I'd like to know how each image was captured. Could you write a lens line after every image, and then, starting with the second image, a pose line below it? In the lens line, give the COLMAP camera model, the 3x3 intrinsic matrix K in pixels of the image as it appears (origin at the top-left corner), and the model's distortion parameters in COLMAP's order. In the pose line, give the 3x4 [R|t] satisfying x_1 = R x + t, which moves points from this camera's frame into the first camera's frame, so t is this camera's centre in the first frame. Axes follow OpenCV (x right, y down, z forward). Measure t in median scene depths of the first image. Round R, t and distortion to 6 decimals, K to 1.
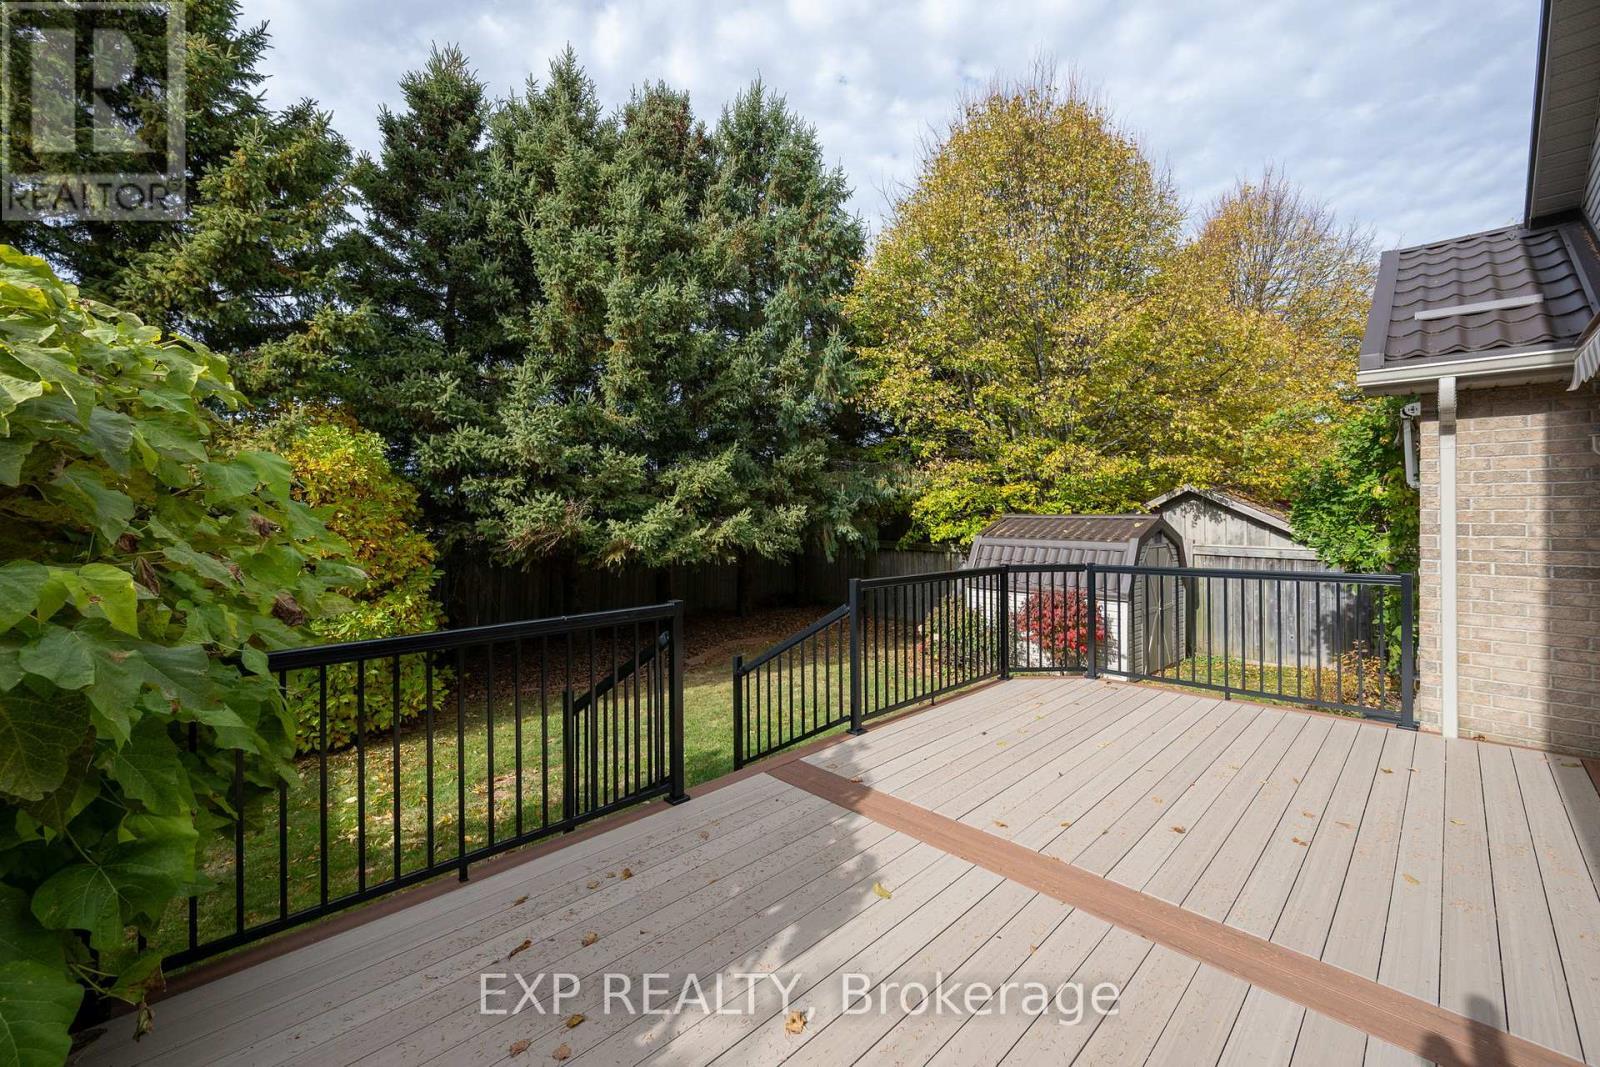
lens RADIAL K [[623.9, 0, 800.1], [0, 623.9, 518.6], [0, 0, 1]] dist [0.002914, -0.000103]
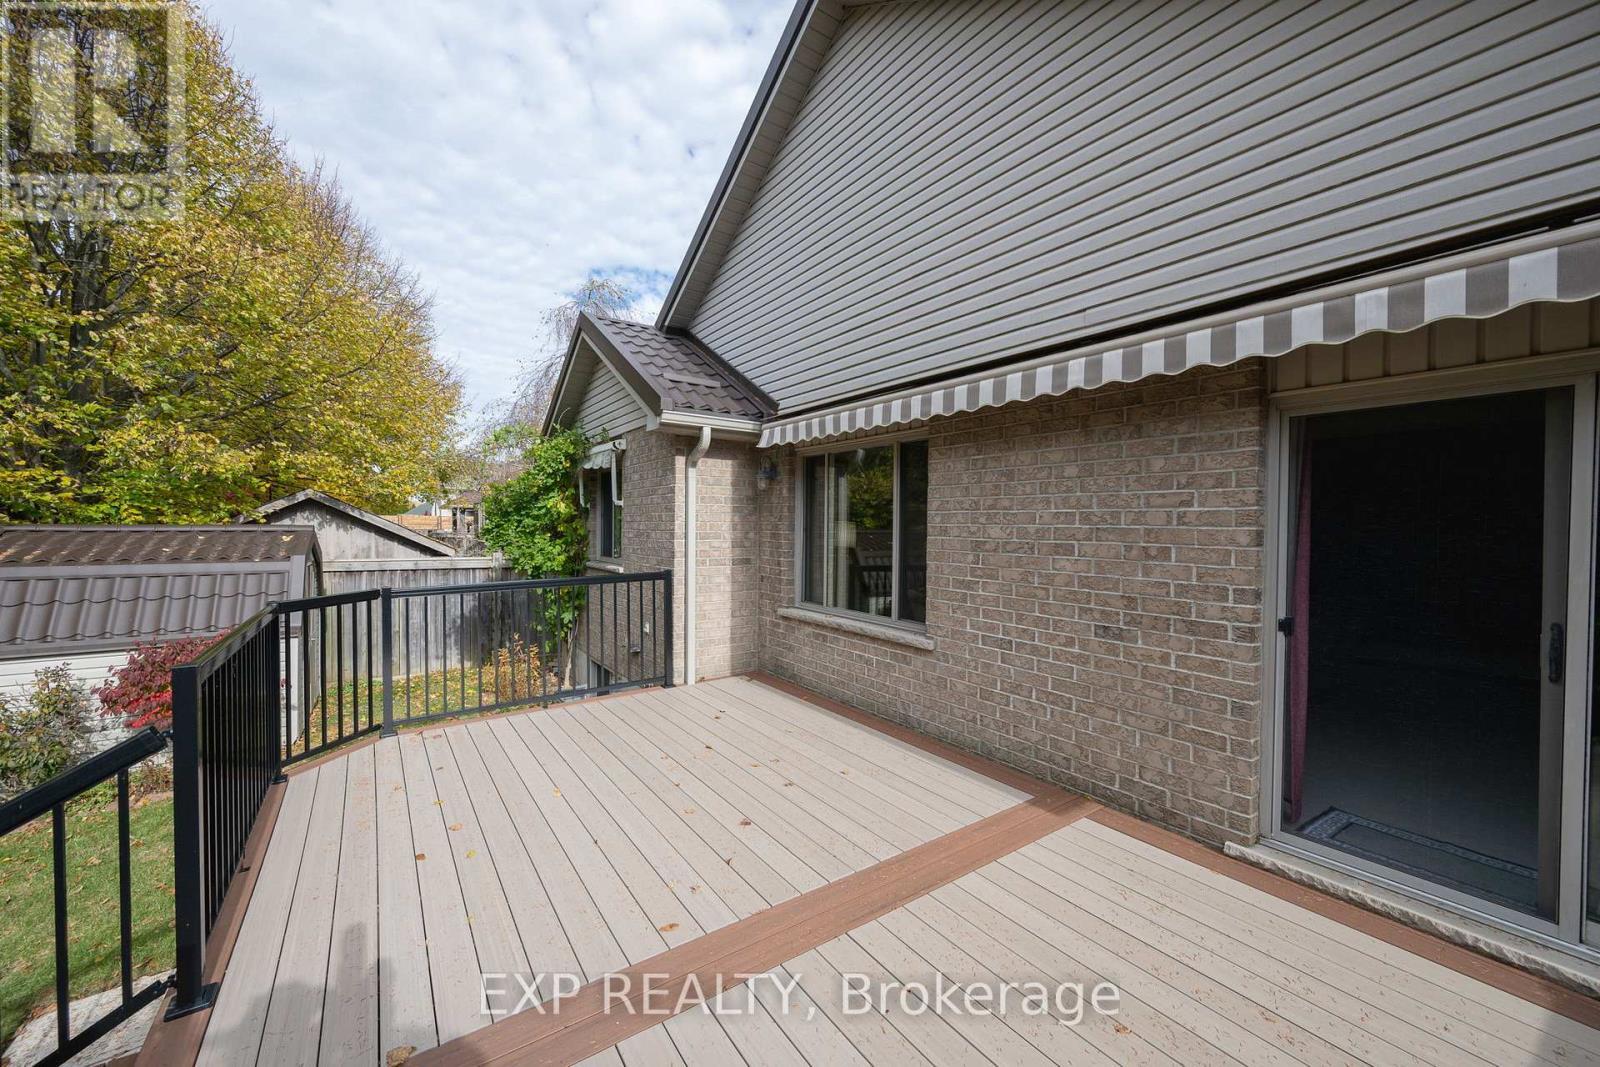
lens RADIAL K [[623.9, 0, 801.0], [0, 623.9, 539.0], [0, 0, 1]] dist [0.002914, -0.000103]
pose [[0.155959, -0.015576, 0.987641, -0.219420], [0.003740, 0.999878, 0.015178, 0.002992], [-0.987756, 0.001326, 0.155999, 0.399792]]
